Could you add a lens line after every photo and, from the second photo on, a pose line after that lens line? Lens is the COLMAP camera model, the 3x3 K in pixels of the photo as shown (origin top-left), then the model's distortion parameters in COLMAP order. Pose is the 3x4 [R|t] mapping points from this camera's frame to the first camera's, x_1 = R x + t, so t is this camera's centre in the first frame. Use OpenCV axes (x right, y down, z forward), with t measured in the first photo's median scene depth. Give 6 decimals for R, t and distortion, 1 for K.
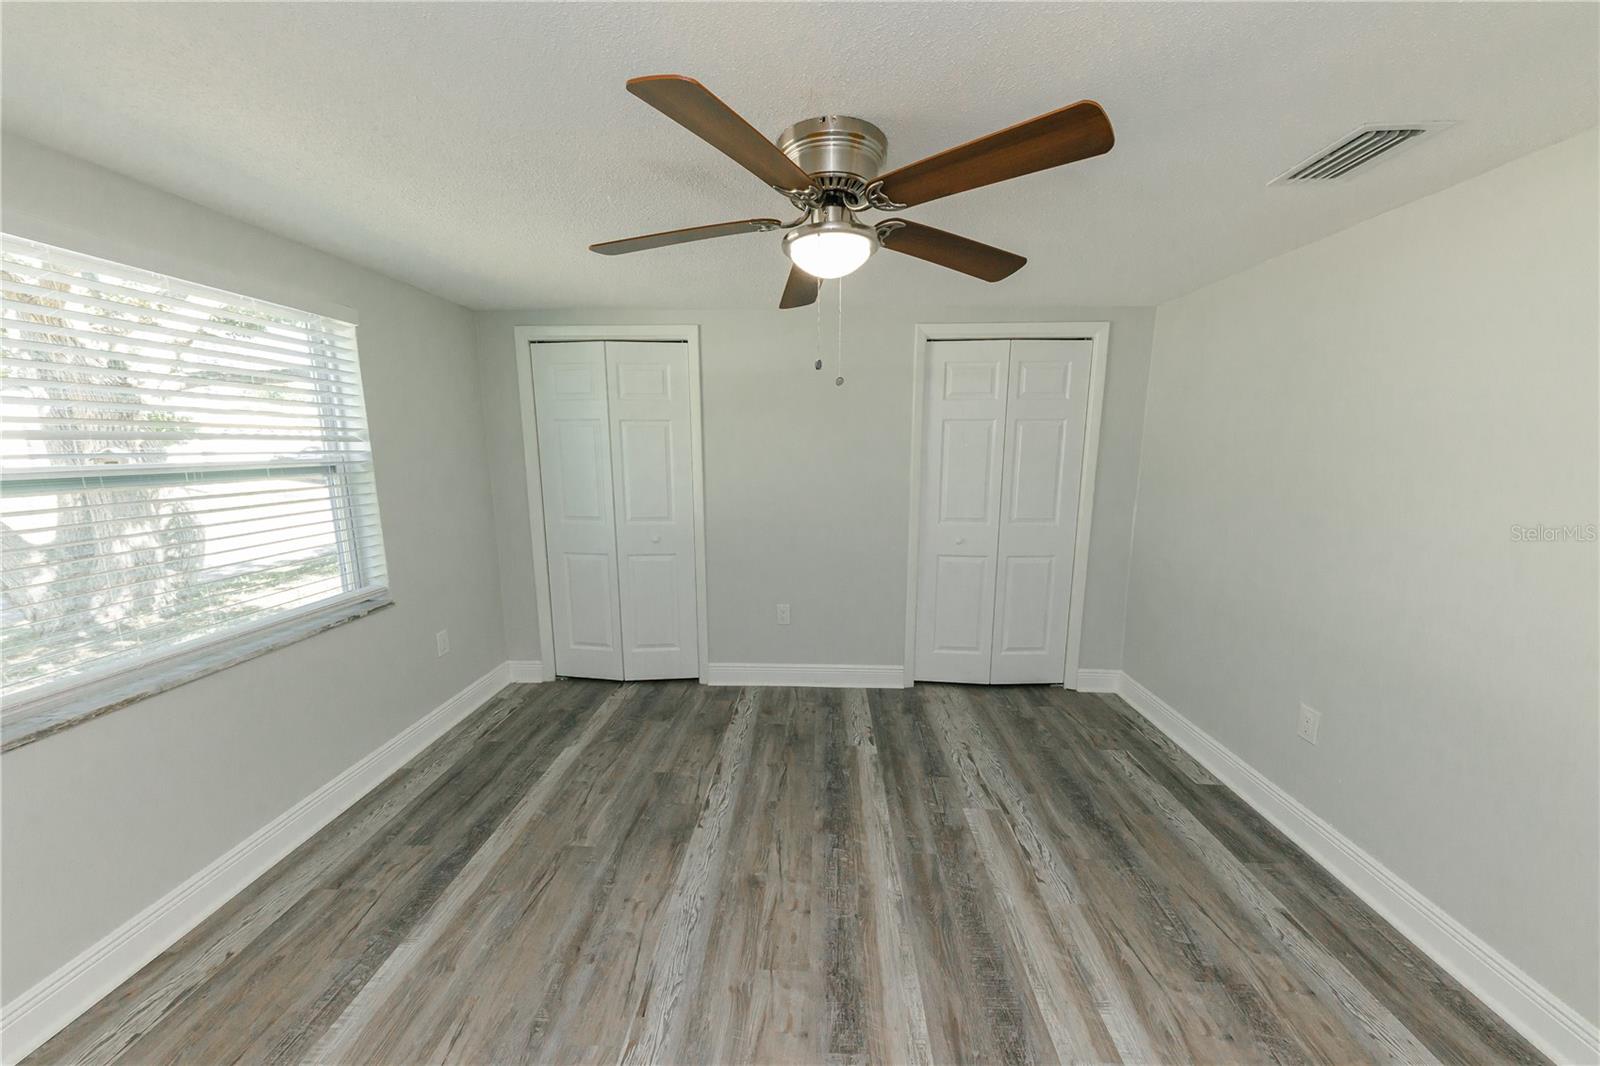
lens RADIAL K [[545.1, 0, 798.2], [0, 545.1, 538.1], [0, 0, 1]] dist [0.012964, -0.005018]
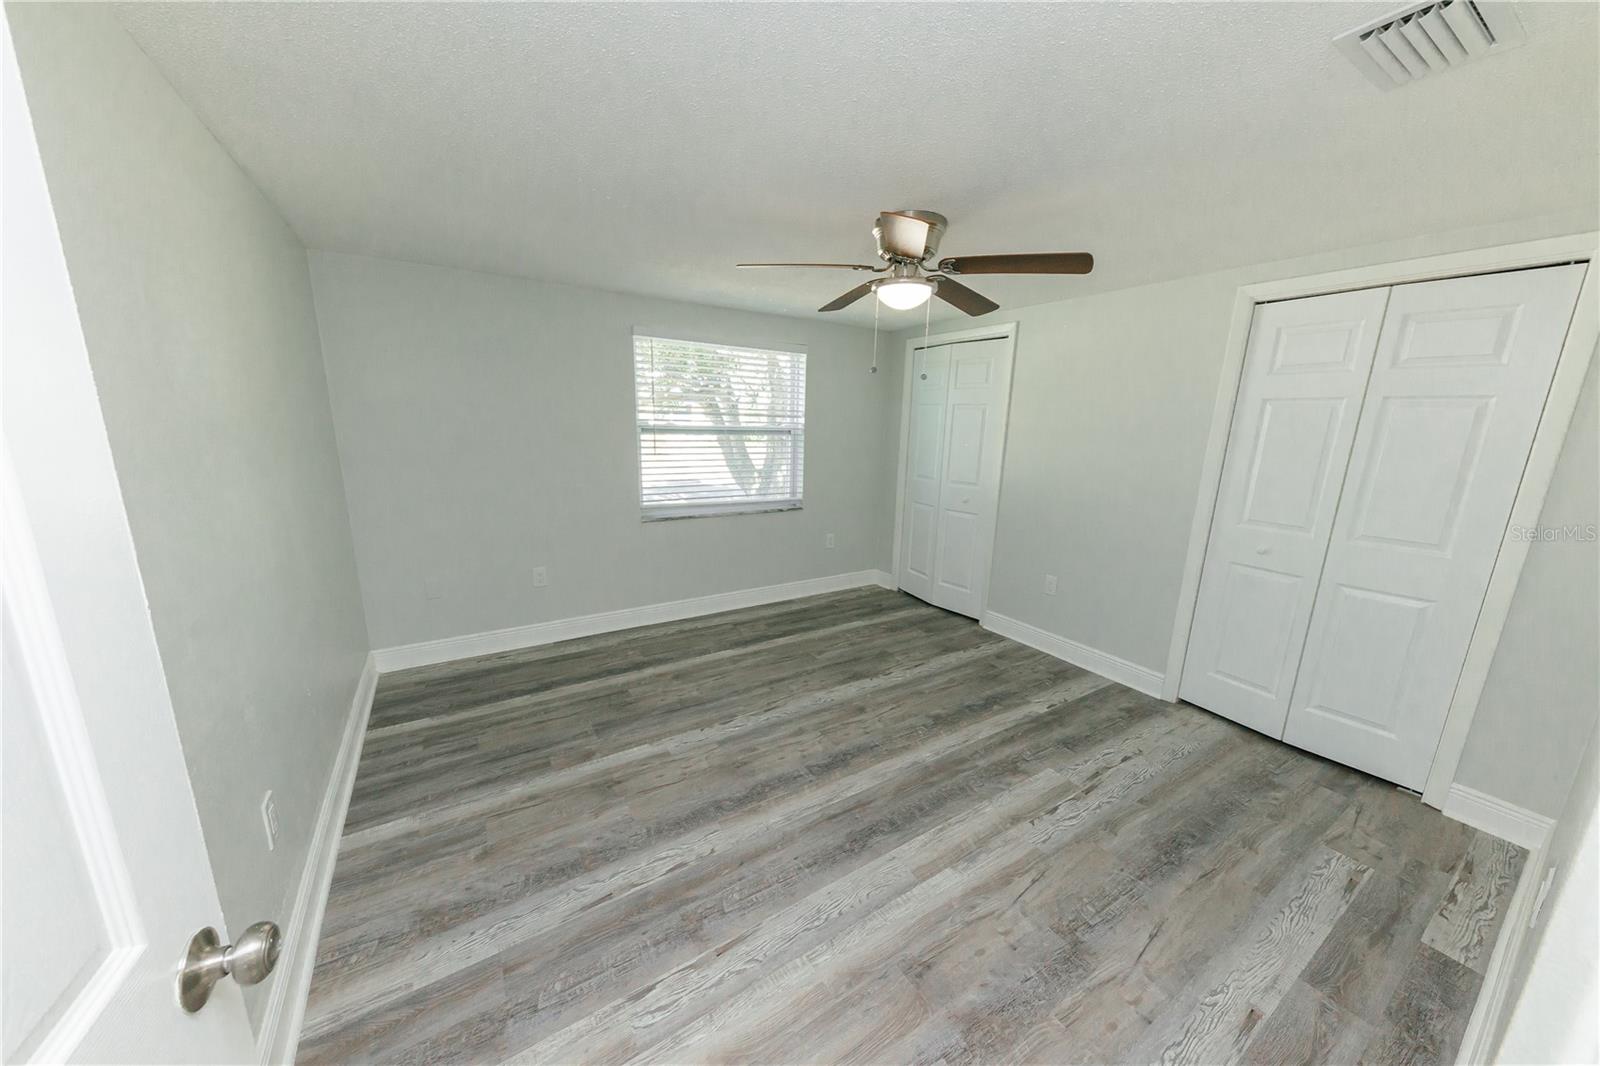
lens RADIAL K [[554.9, 0, 806.0], [0, 554.9, 547.0], [0, 0, 1]] dist [0.013707, -0.005132]
pose [[0.562014, 0.197906, -0.803102, 0.760803], [-0.165600, 0.978217, 0.125172, 0.011891], [0.810380, 0.062646, 0.582545, -0.045094]]
